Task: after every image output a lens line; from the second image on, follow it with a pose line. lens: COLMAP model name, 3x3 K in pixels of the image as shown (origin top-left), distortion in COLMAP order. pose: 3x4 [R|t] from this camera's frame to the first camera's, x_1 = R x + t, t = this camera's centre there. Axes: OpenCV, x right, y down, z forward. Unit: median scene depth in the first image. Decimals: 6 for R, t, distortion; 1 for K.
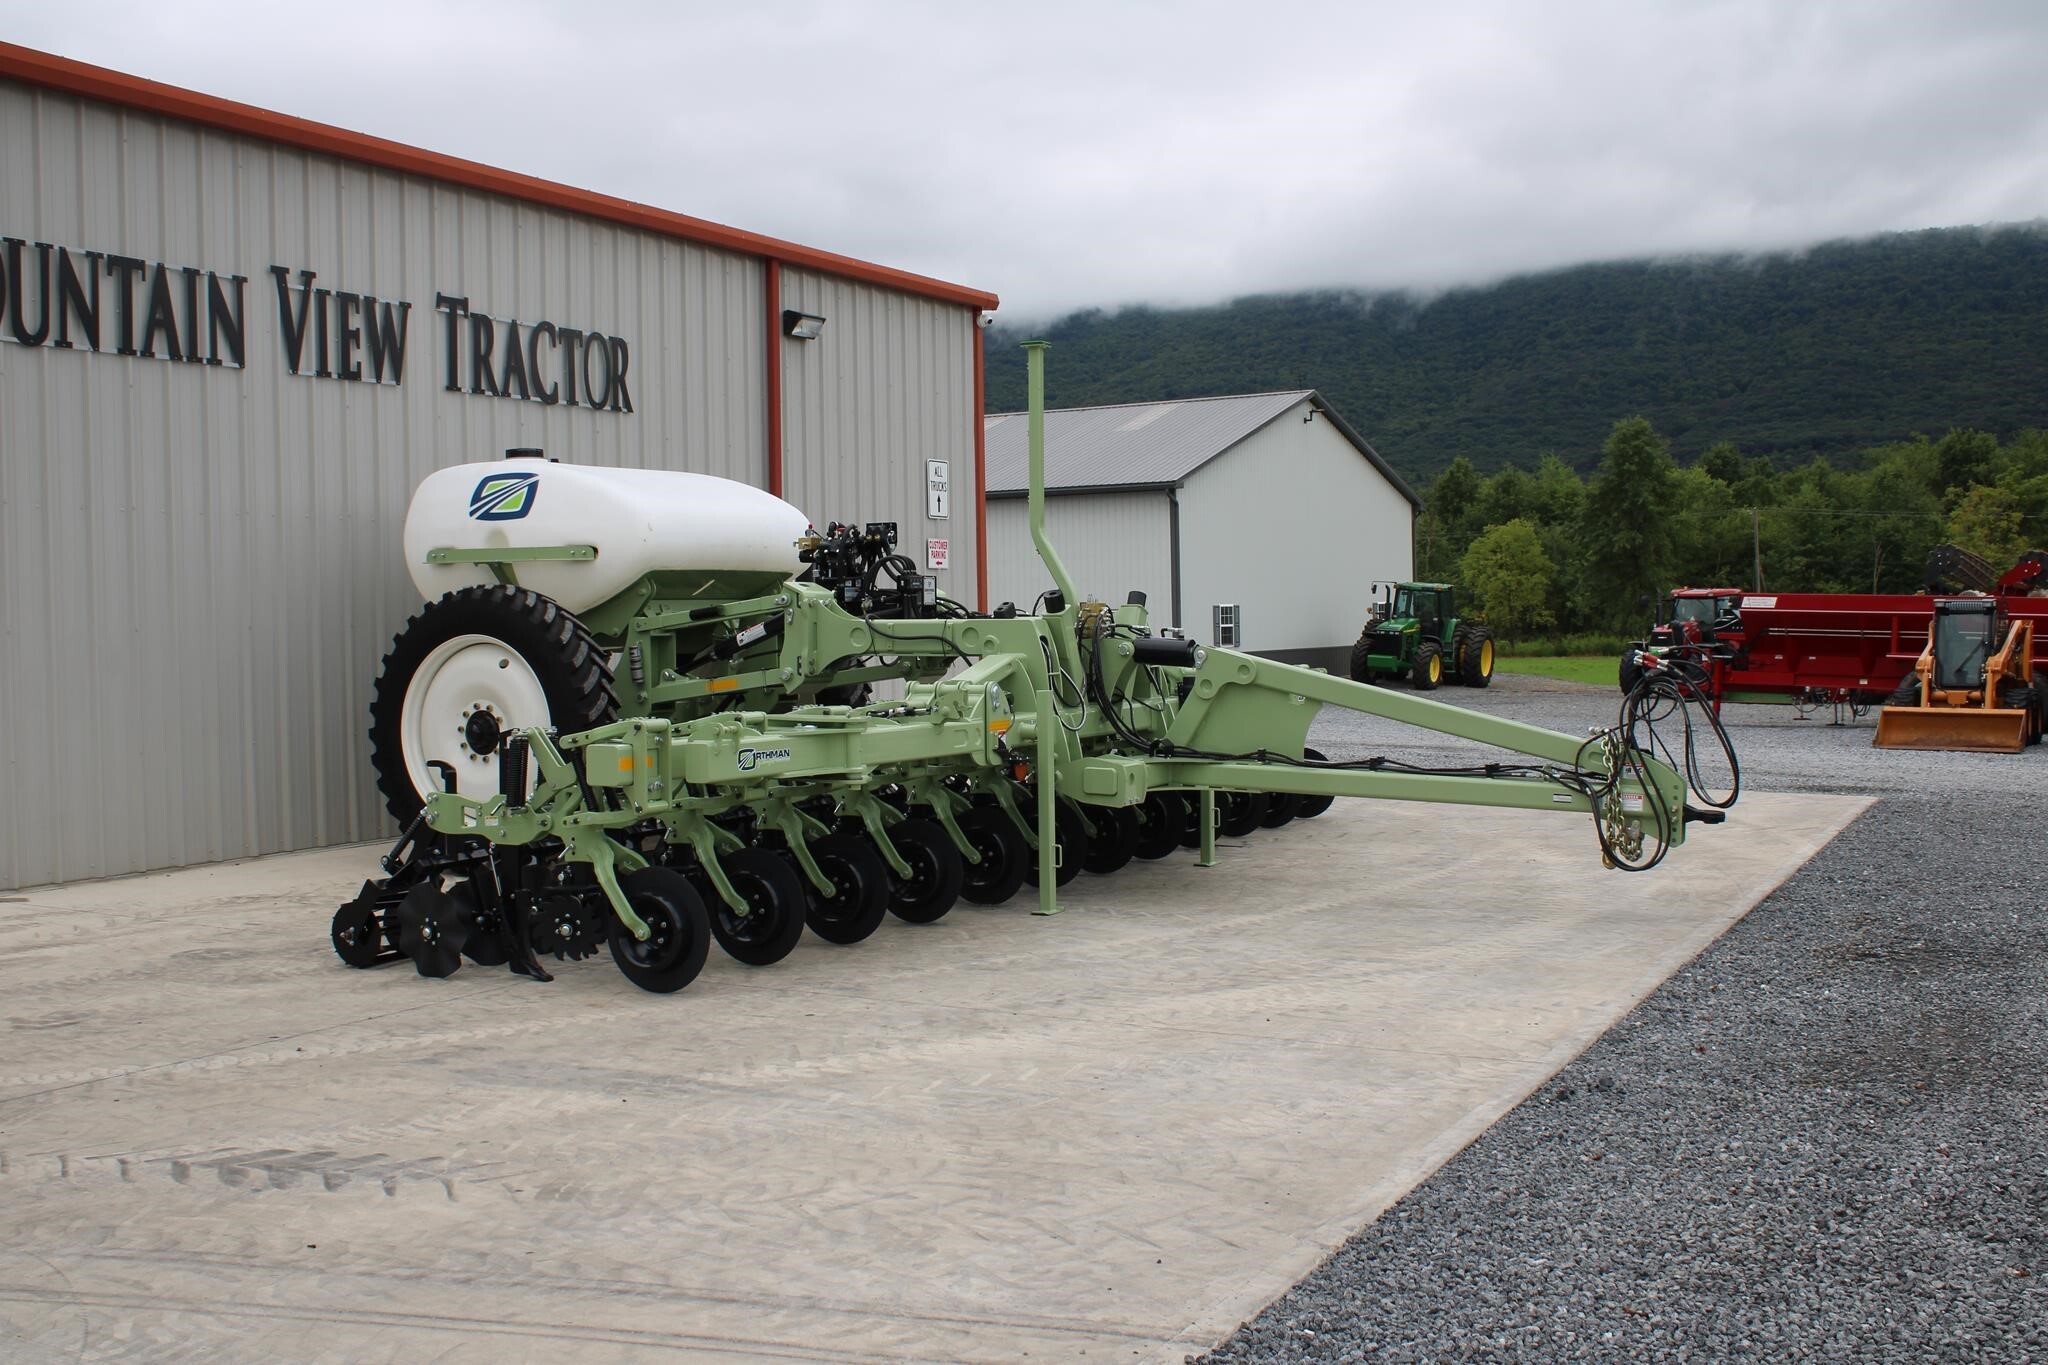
lens RADIAL K [[2118.0, 0, 1026.7], [0, 2118.0, 659.5], [0, 0, 1]] dist [-0.104654, 0.114748]
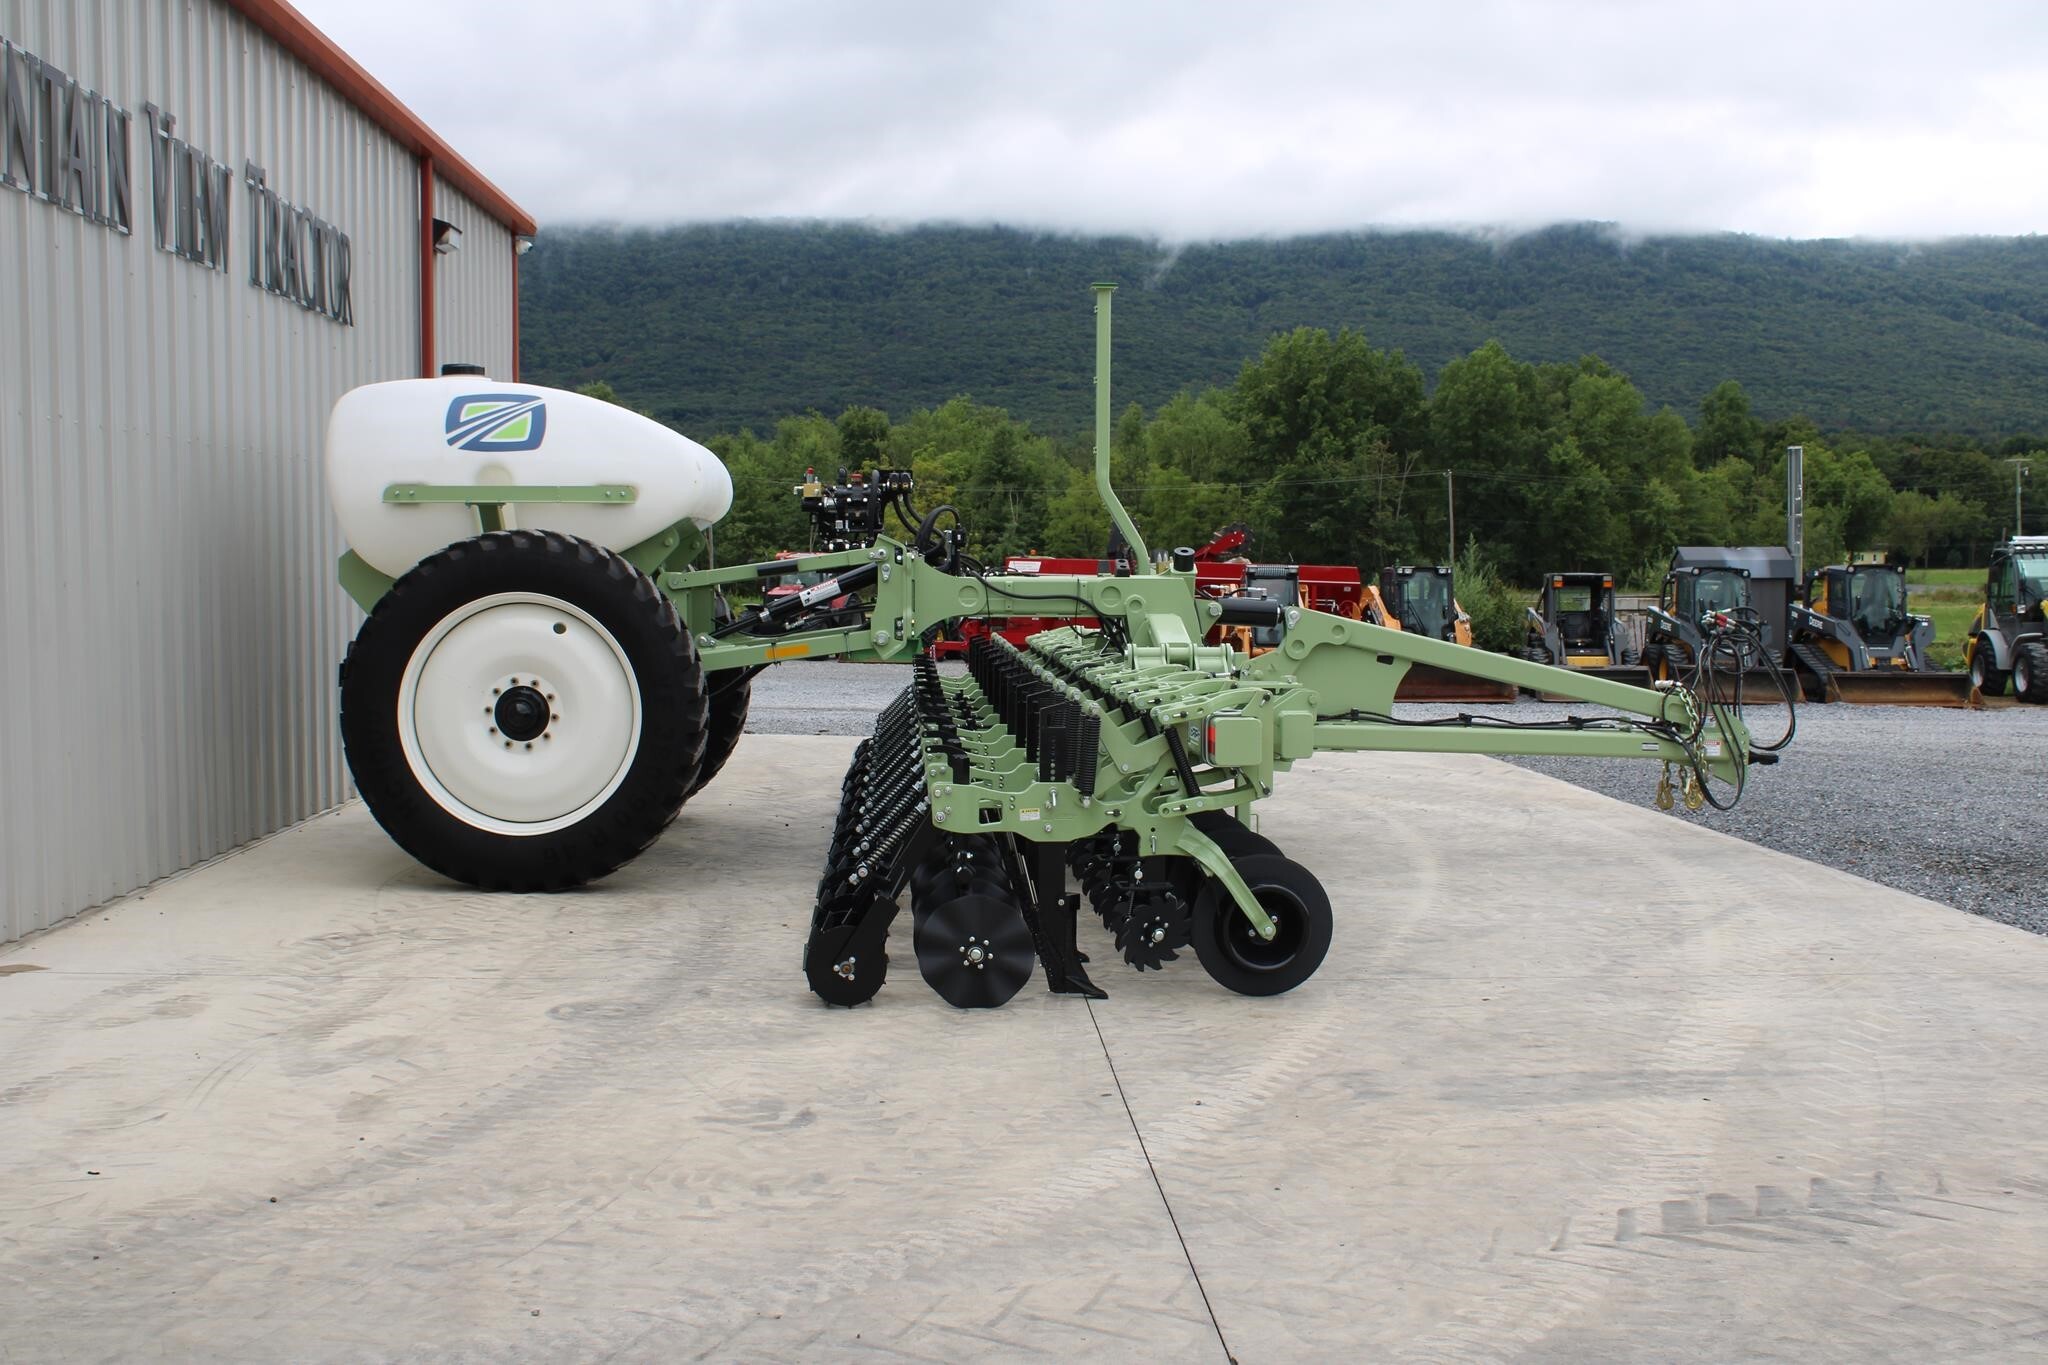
lens RADIAL K [[2118.0, 0, 1026.7], [0, 2118.0, 659.5], [0, 0, 1]] dist [-0.104654, 0.114748]
pose [[0.860523, -0.012896, 0.509249, -0.451899], [0.003969, 0.999819, 0.018613, -0.000347], [-0.509397, -0.013996, 0.860418, 0.183369]]
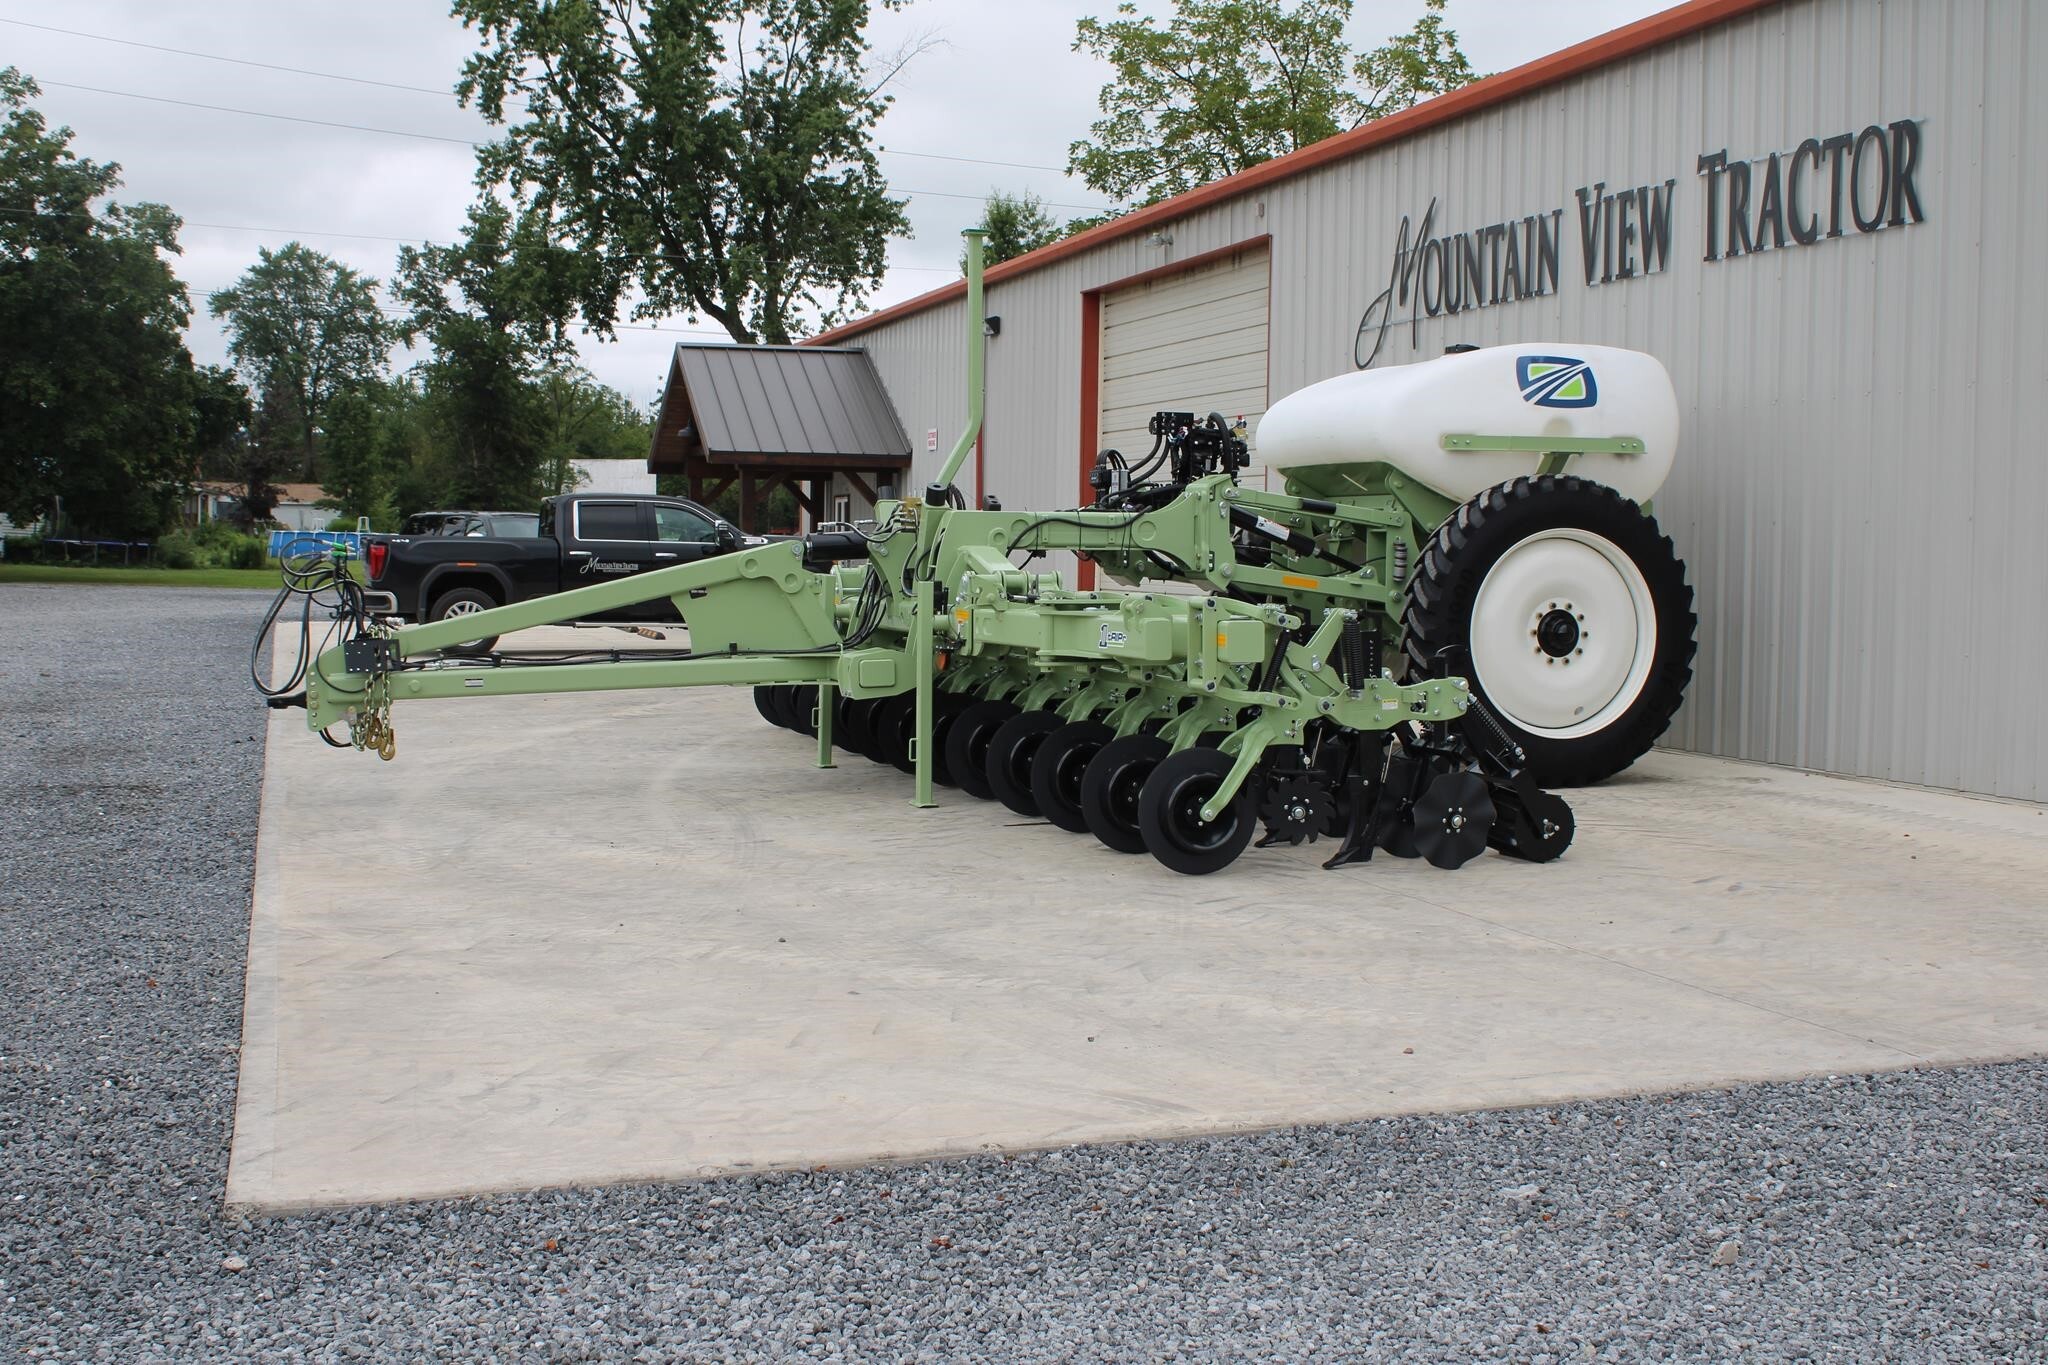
lens RADIAL K [[2455.1, 0, 1024.0], [0, 2455.1, 682.5], [0, 0, 1]] dist [-0.078907, 0.116661]
pose [[-0.708638, 0.042693, -0.704279, 0.702679], [-0.017937, 0.996755, 0.078471, -0.027951], [0.705344, 0.068240, -0.705573, 1.626543]]
